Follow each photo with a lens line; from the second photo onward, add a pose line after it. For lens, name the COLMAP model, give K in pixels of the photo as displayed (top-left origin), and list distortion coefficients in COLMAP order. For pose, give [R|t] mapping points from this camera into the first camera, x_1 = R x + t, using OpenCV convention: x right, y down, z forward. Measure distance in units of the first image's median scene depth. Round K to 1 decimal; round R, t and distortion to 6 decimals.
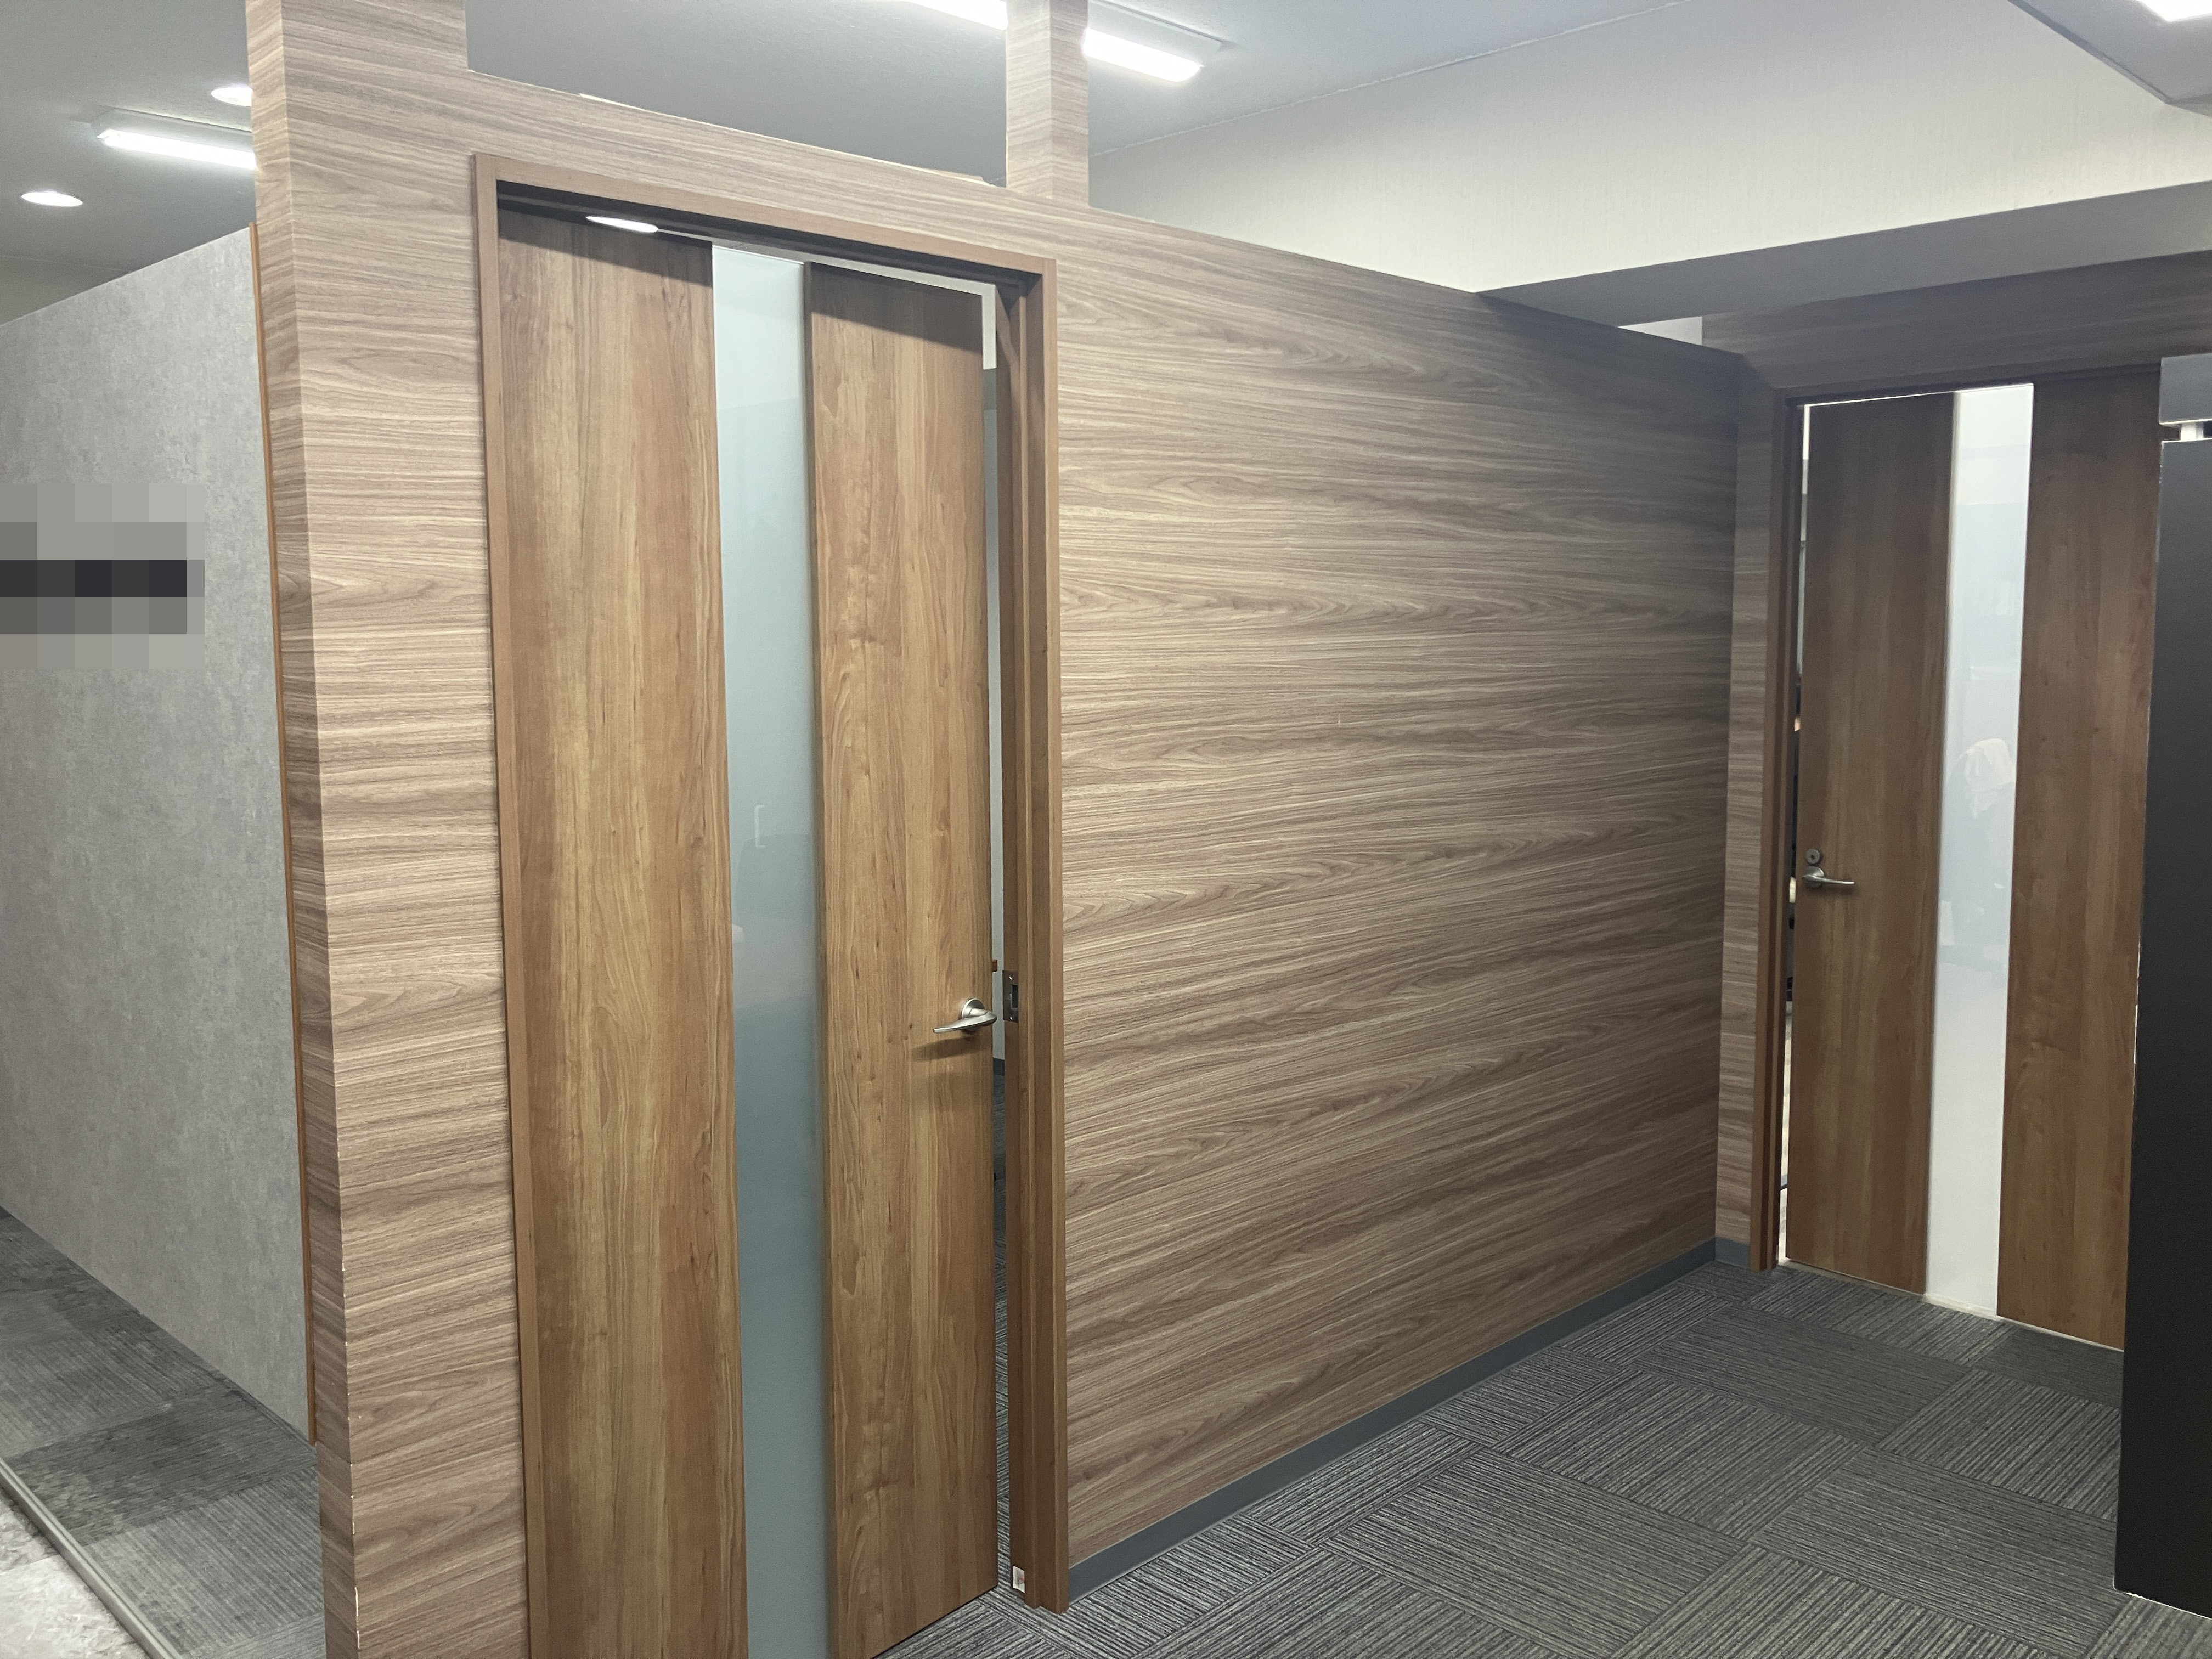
lens RADIAL K [[1830.0, 0, 1122.2], [0, 1830.0, 812.4], [0, 0, 1]] dist [0.029496, -0.041779]
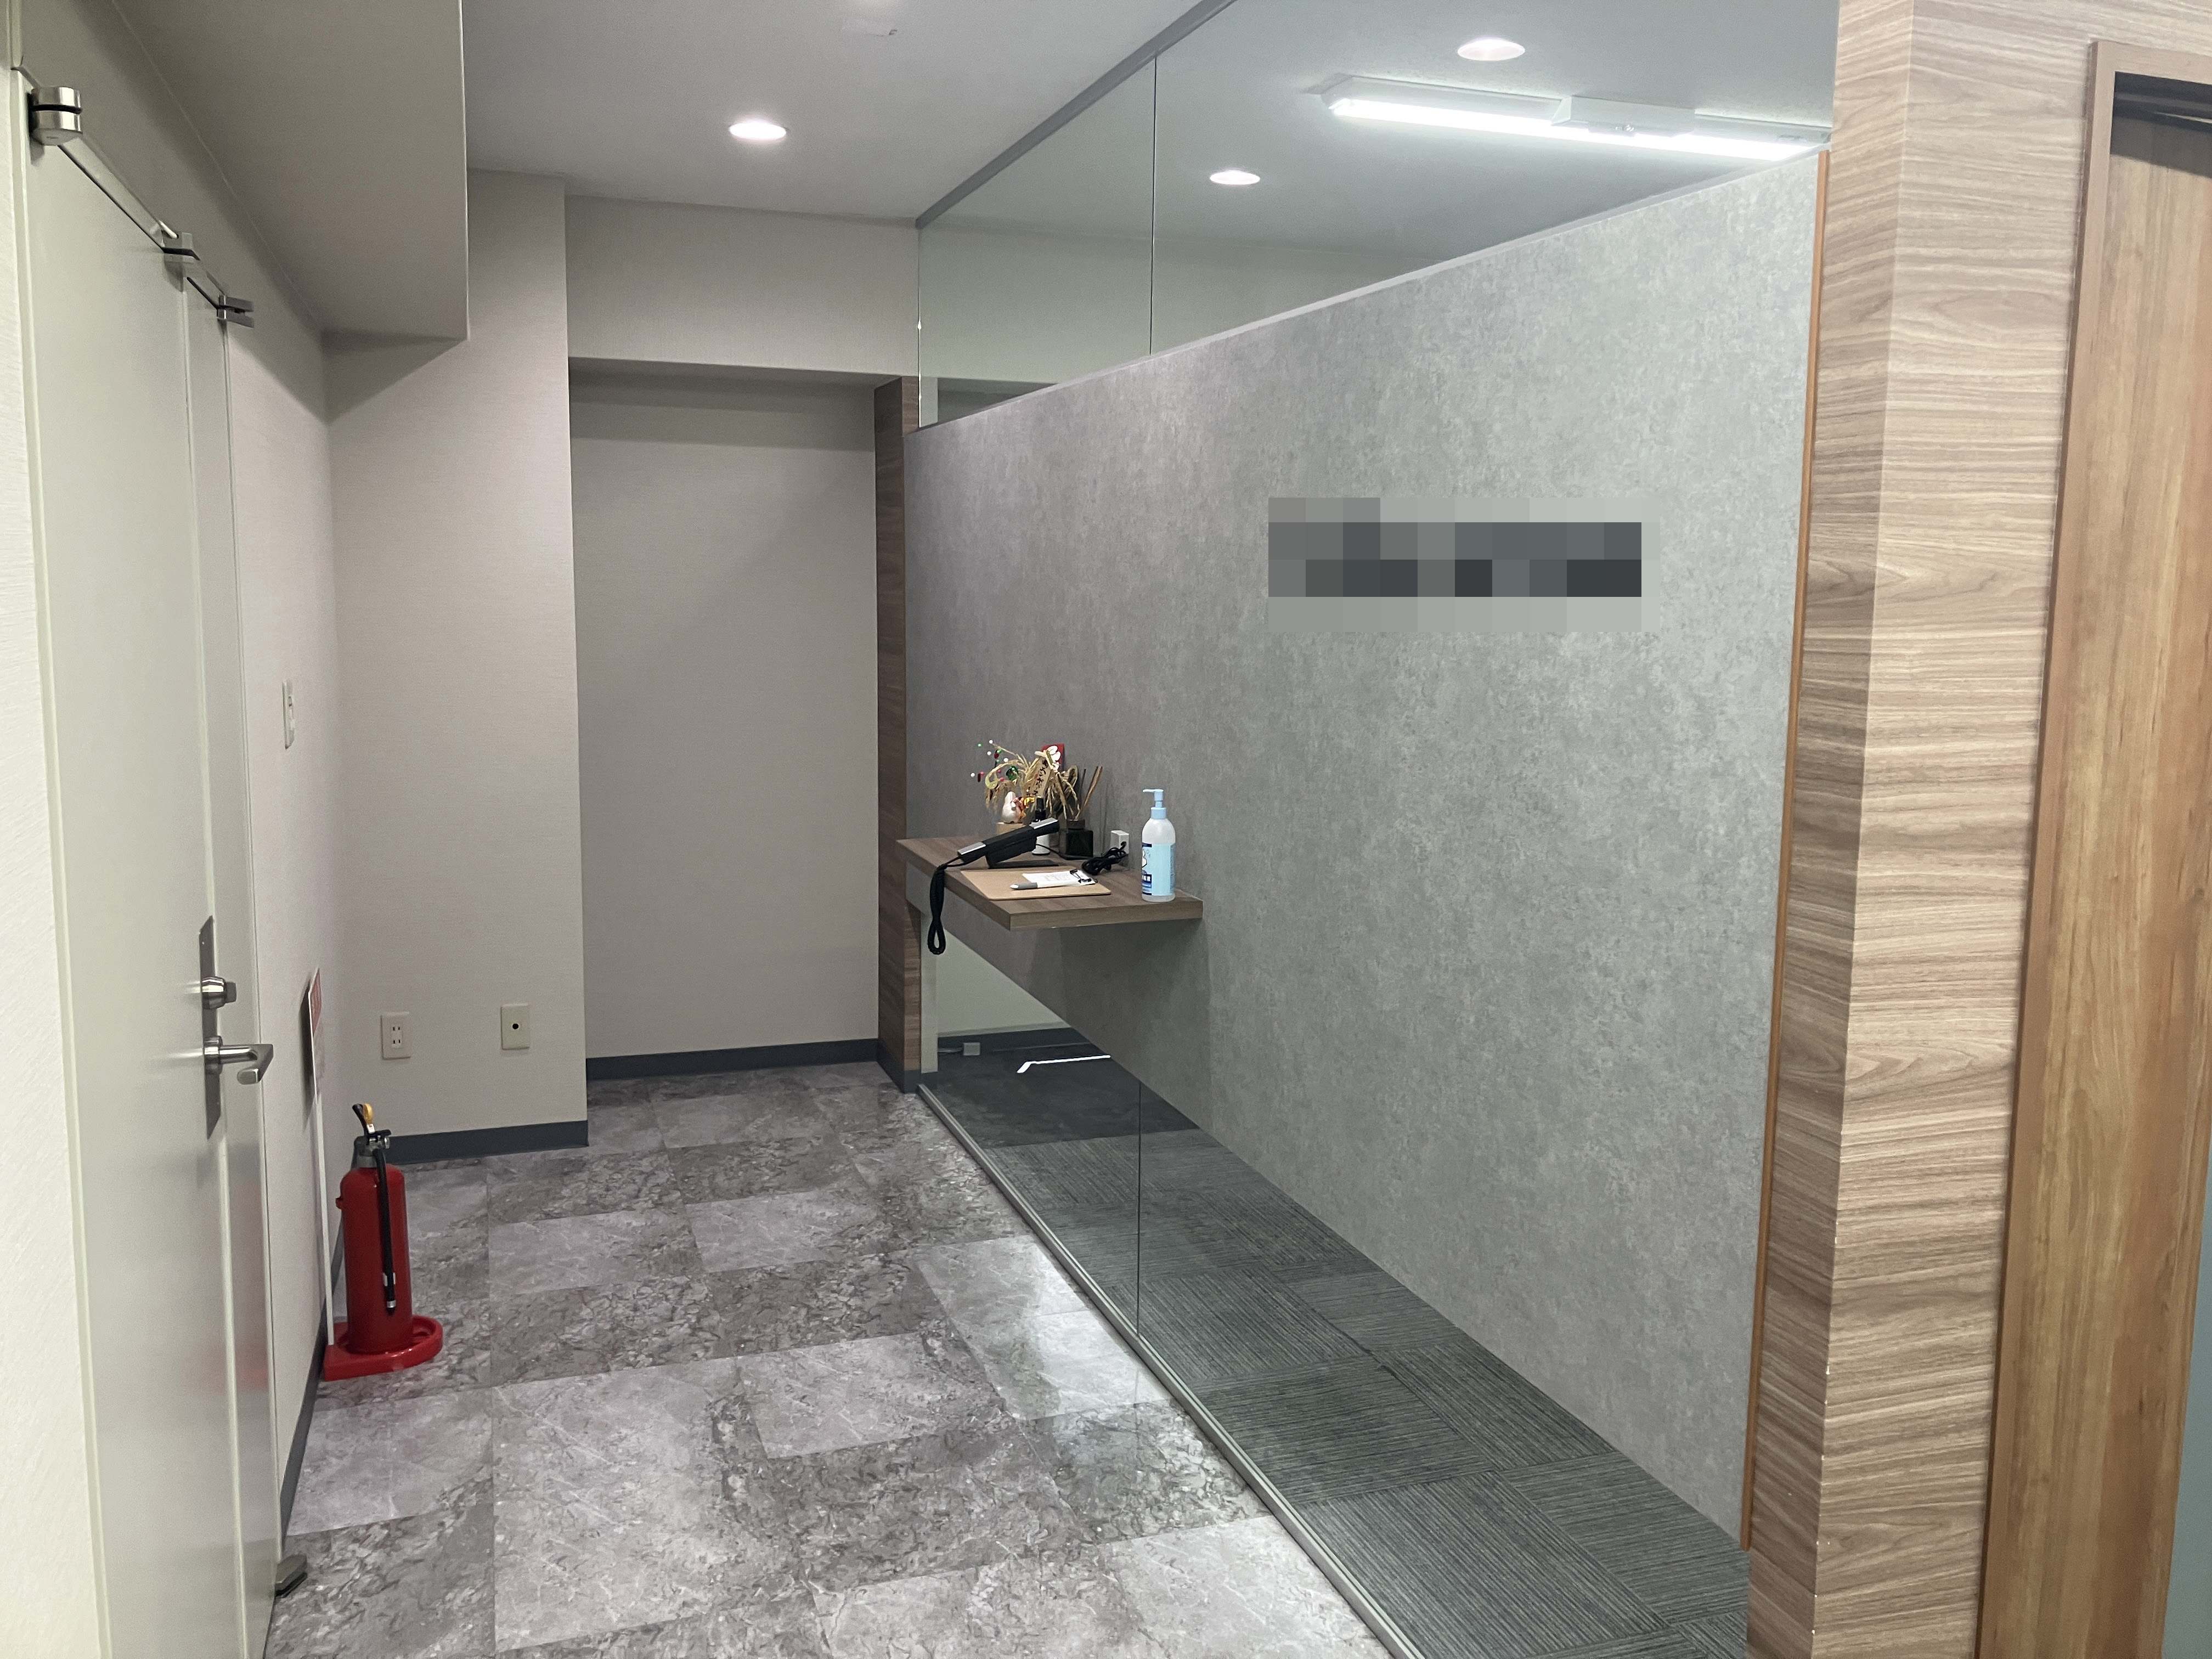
lens RADIAL K [[1830.0, 0, 1116.1], [0, 1830.0, 819.9], [0, 0, 1]] dist [0.029496, -0.041779]
pose [[0.893727, 0.074820, -0.442328, -0.340181], [-0.063284, 0.997161, 0.040806, -0.022062], [0.444125, -0.008478, 0.895925, 0.079102]]
